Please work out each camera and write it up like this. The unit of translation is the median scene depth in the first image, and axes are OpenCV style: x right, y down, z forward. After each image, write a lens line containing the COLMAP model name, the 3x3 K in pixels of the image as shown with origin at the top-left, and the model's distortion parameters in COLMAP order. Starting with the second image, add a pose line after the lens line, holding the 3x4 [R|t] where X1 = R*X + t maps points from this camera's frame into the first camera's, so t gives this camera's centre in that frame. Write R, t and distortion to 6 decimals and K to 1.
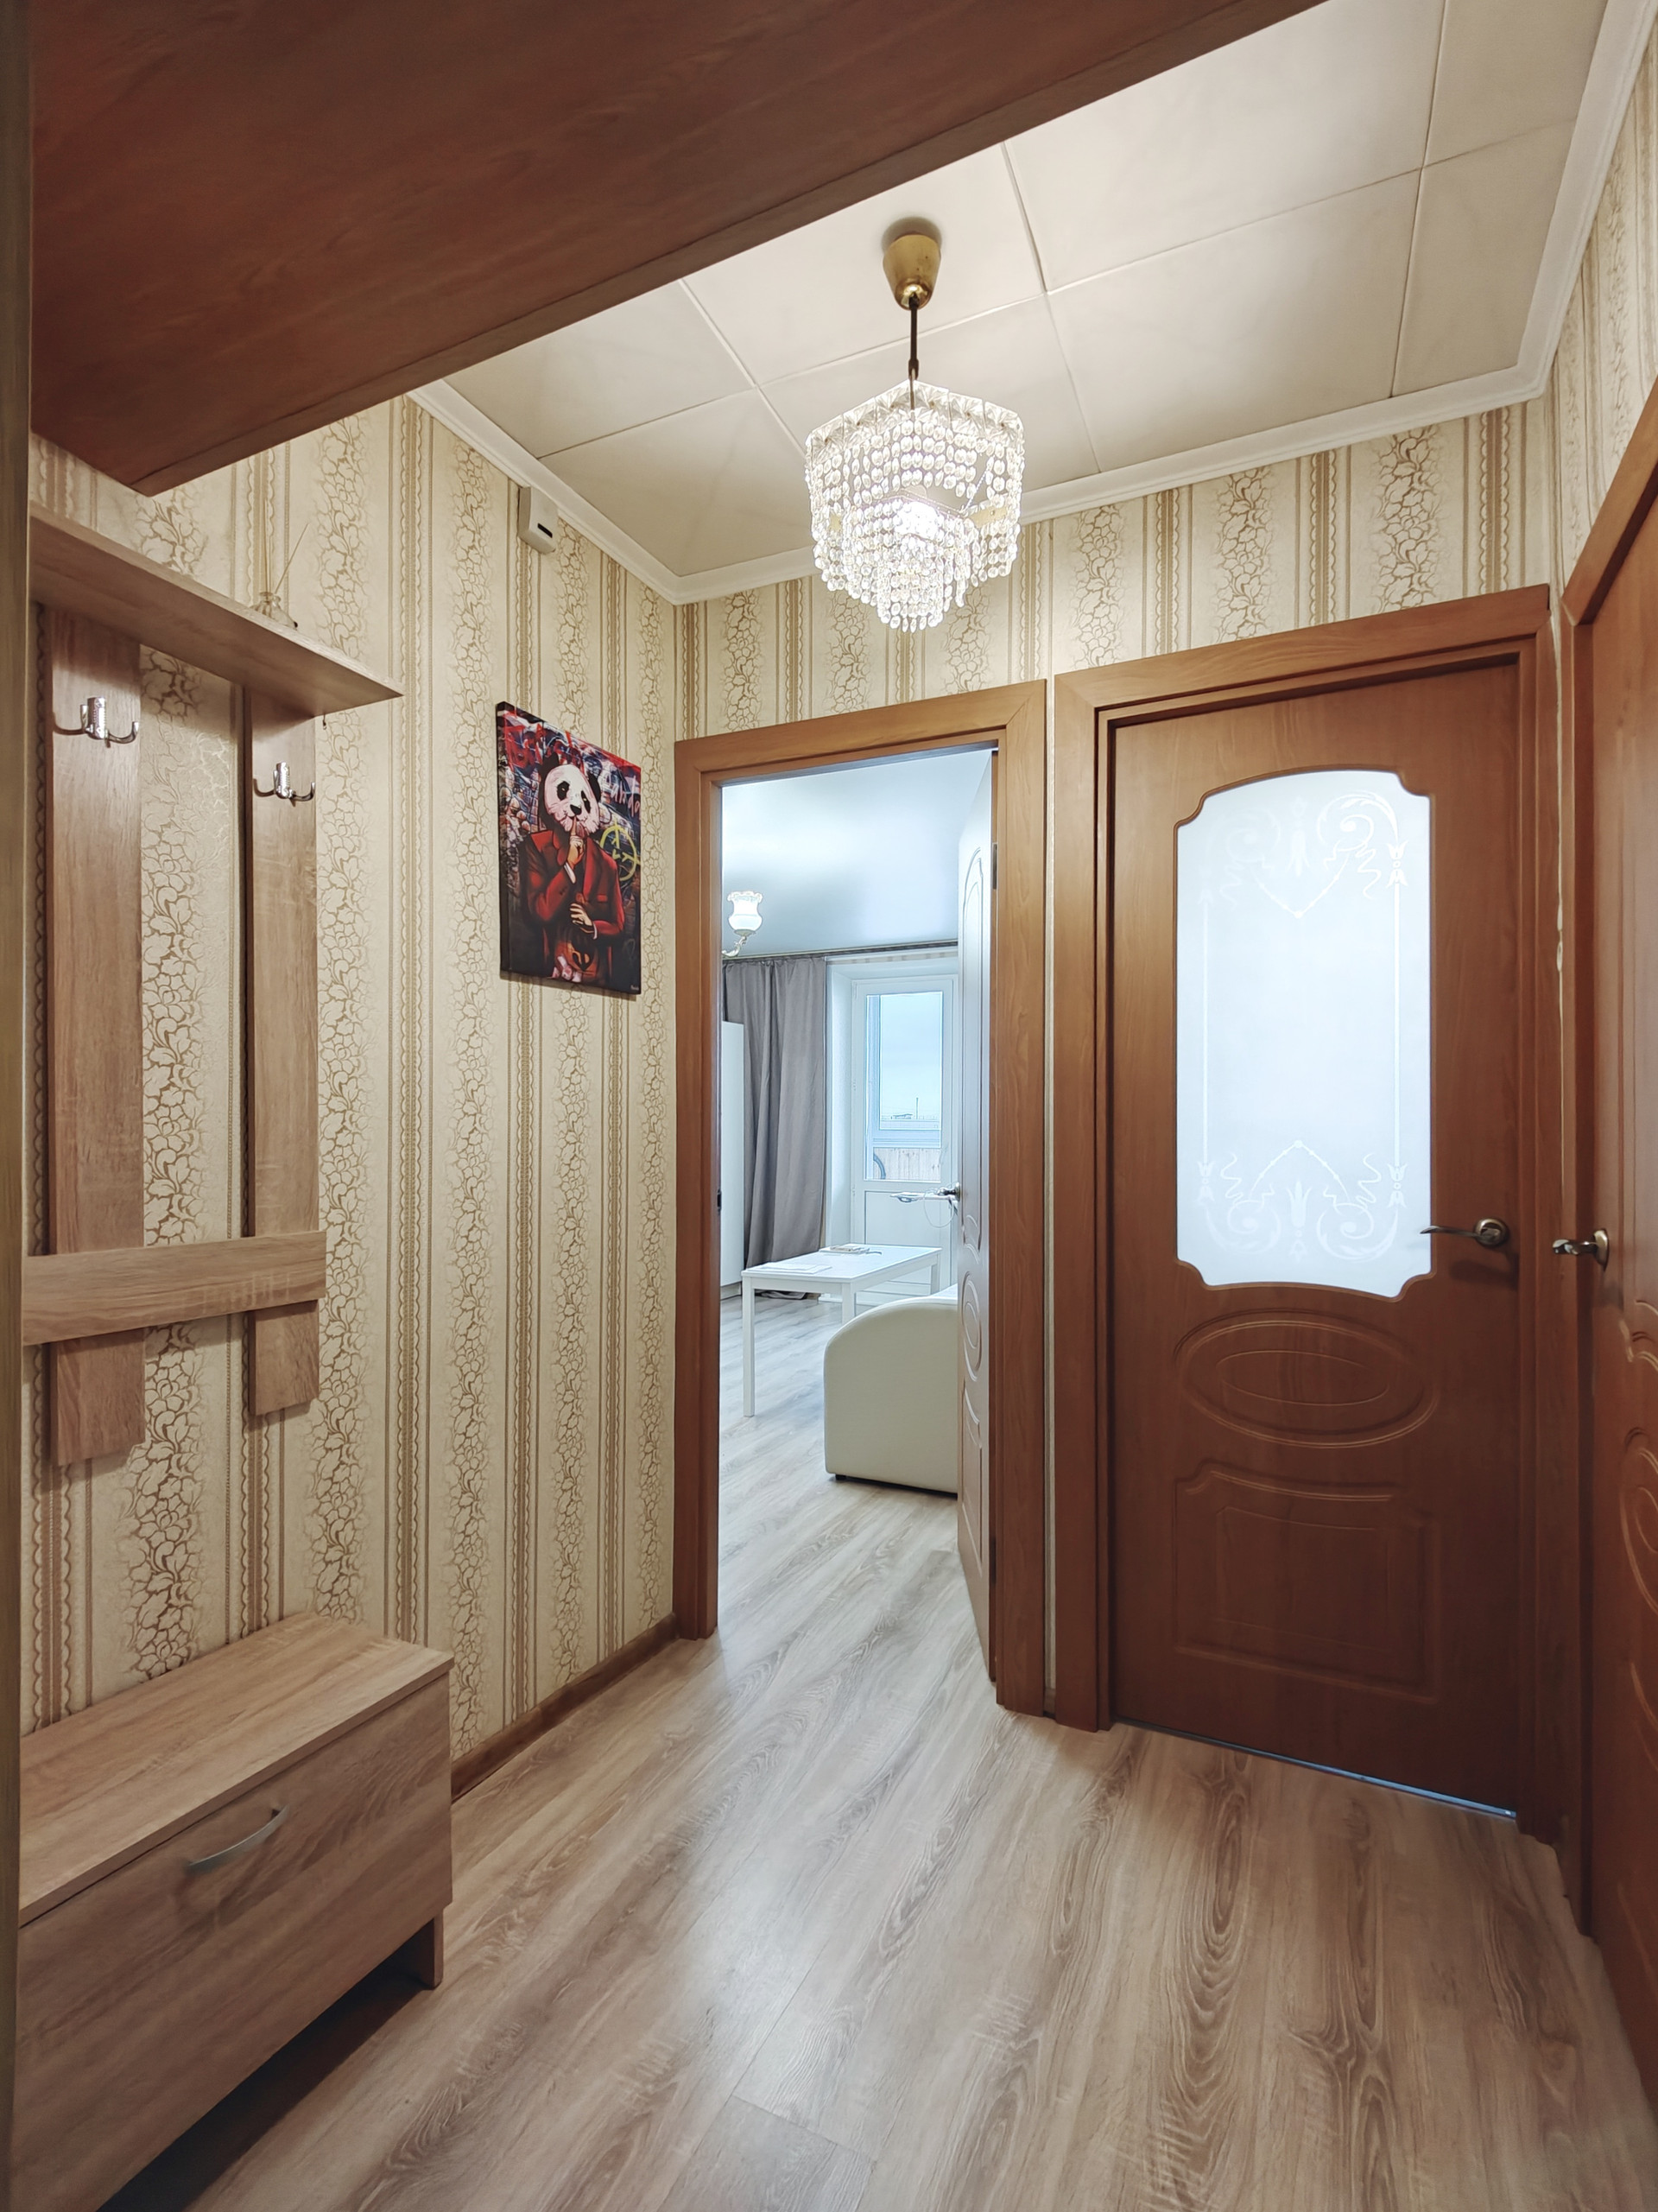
lens RADIAL K [[996.3, 0, 836.4], [0, 996.3, 1124.1], [0, 0, 1]] dist [0.000344, -0.001696]
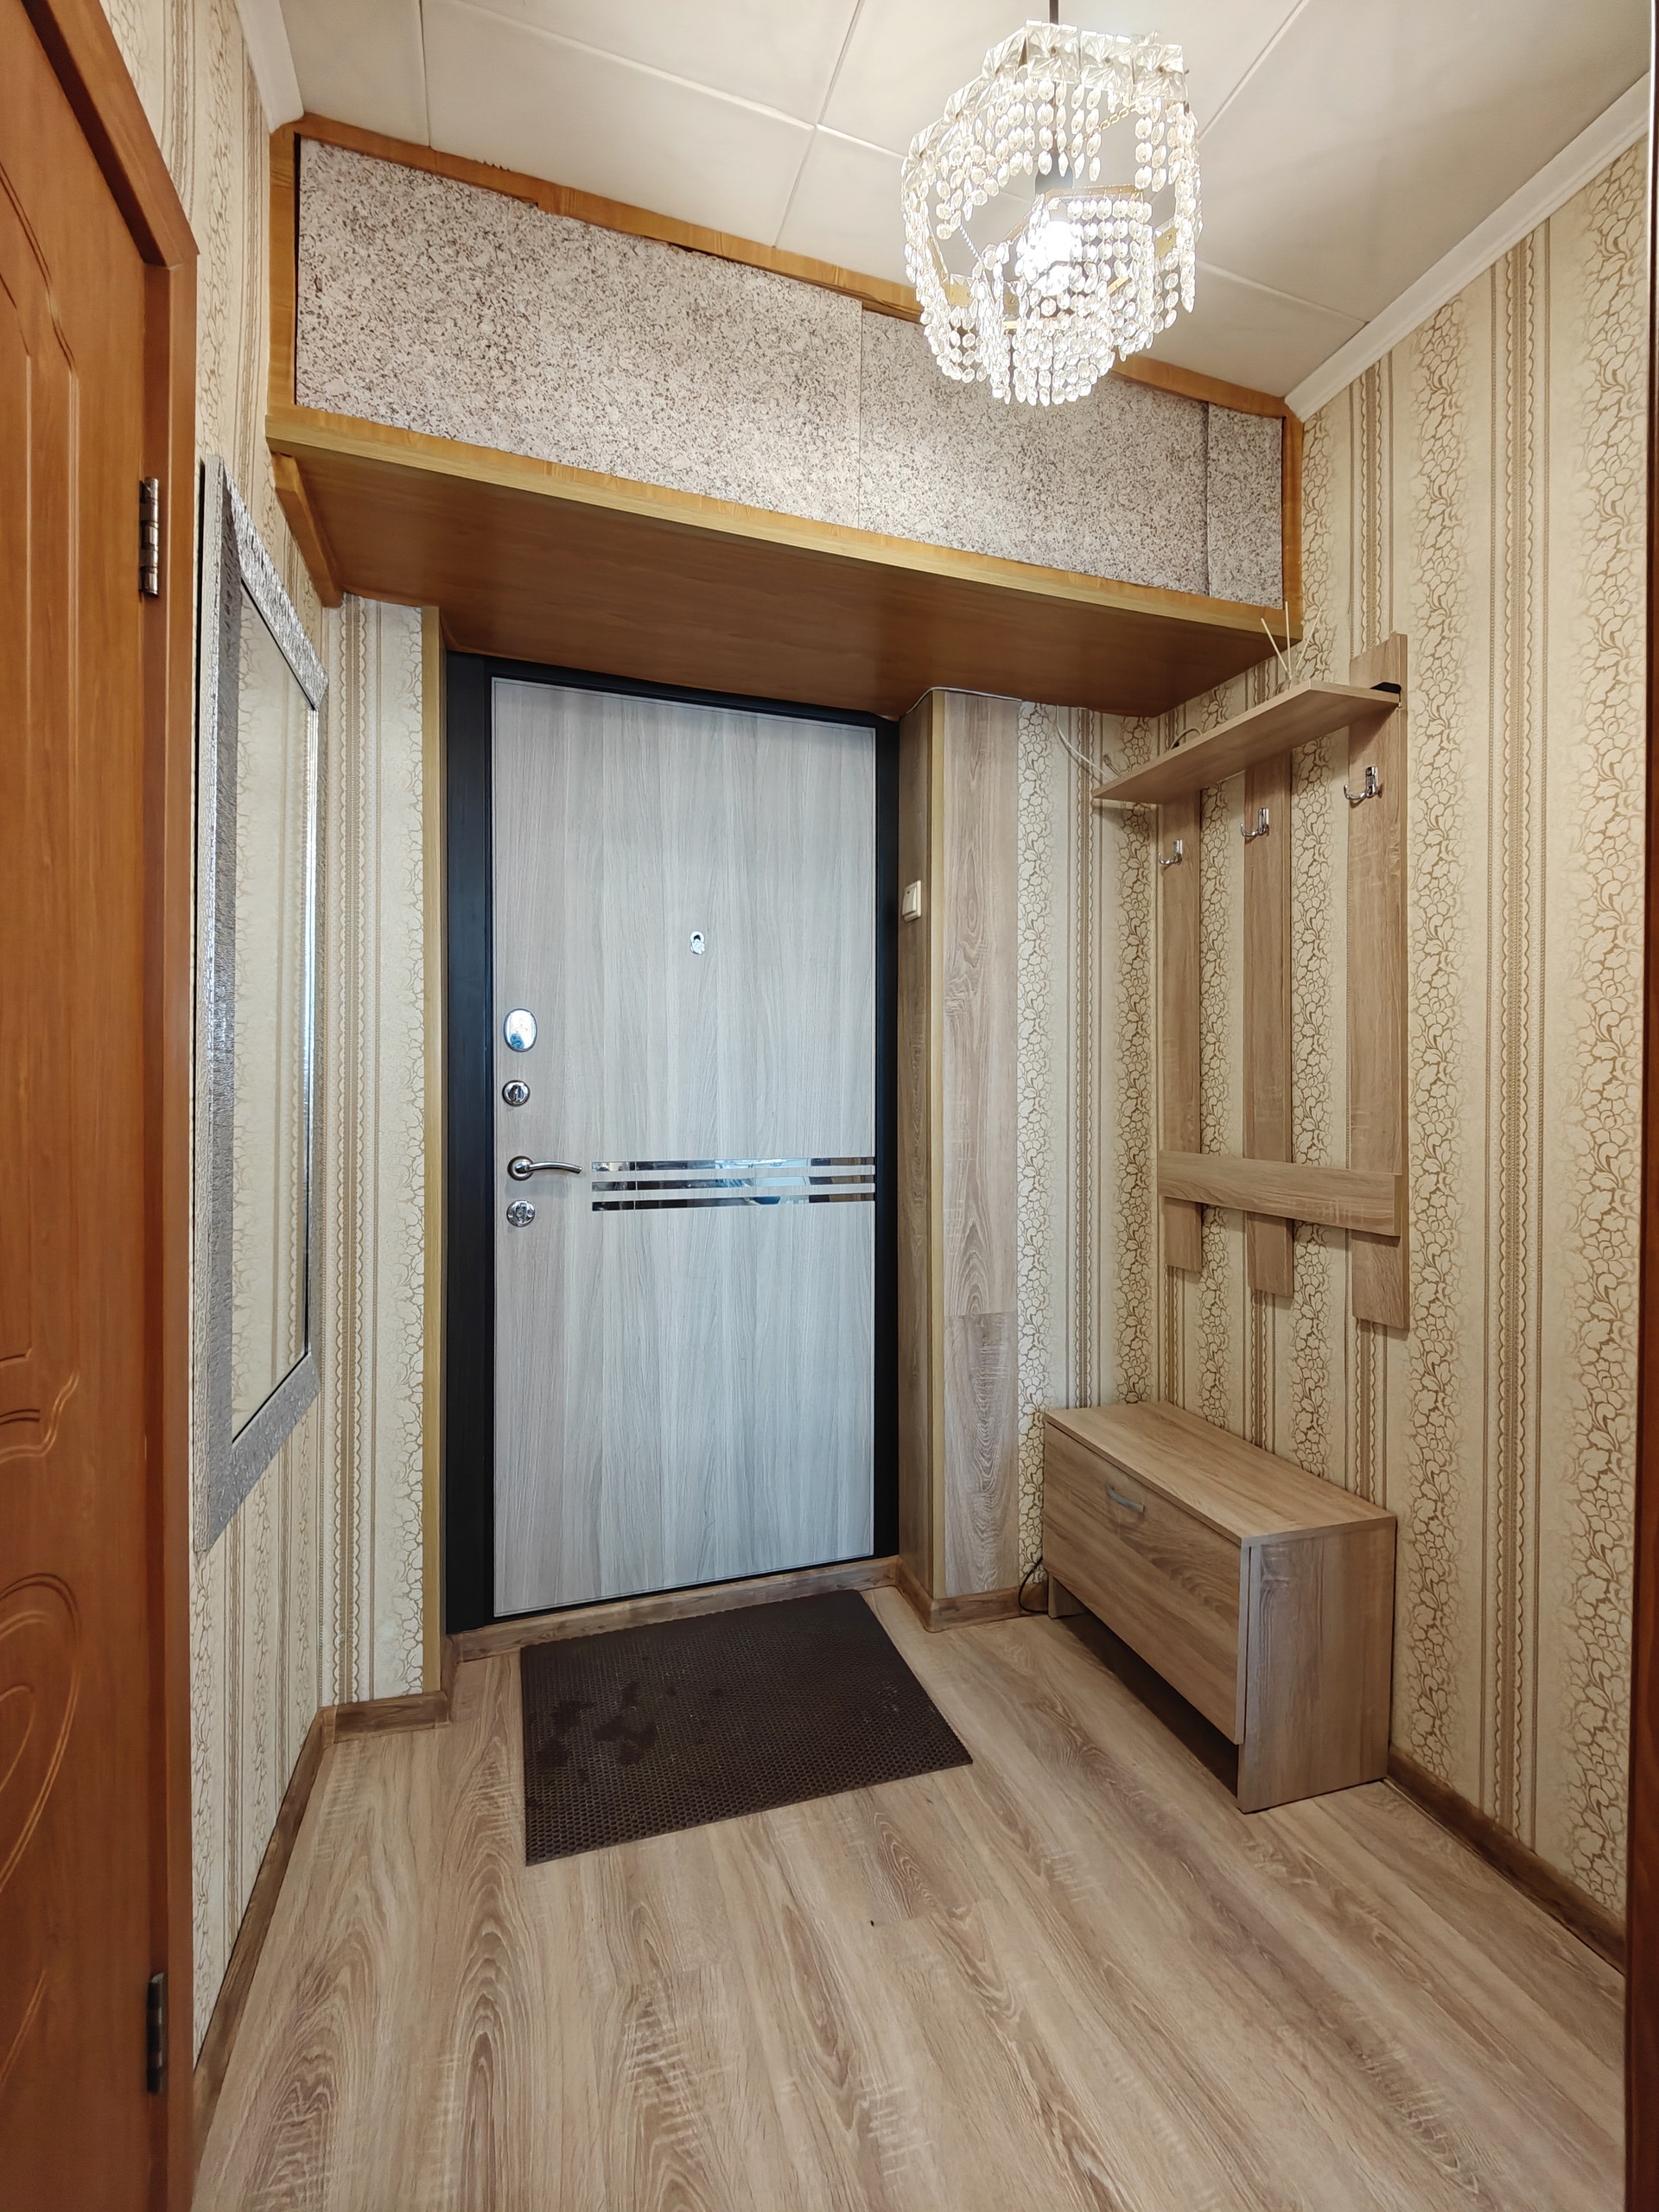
lens RADIAL K [[996.4, 0, 838.7], [0, 996.4, 1094.2], [0, 0, 1]] dist [0.000344, -0.001696]
pose [[-0.718996, 0.001652, -0.695012, 0.693517], [0.003708, 0.999992, -0.001460, 0.019259], [0.695004, -0.003627, -0.718996, 1.393026]]
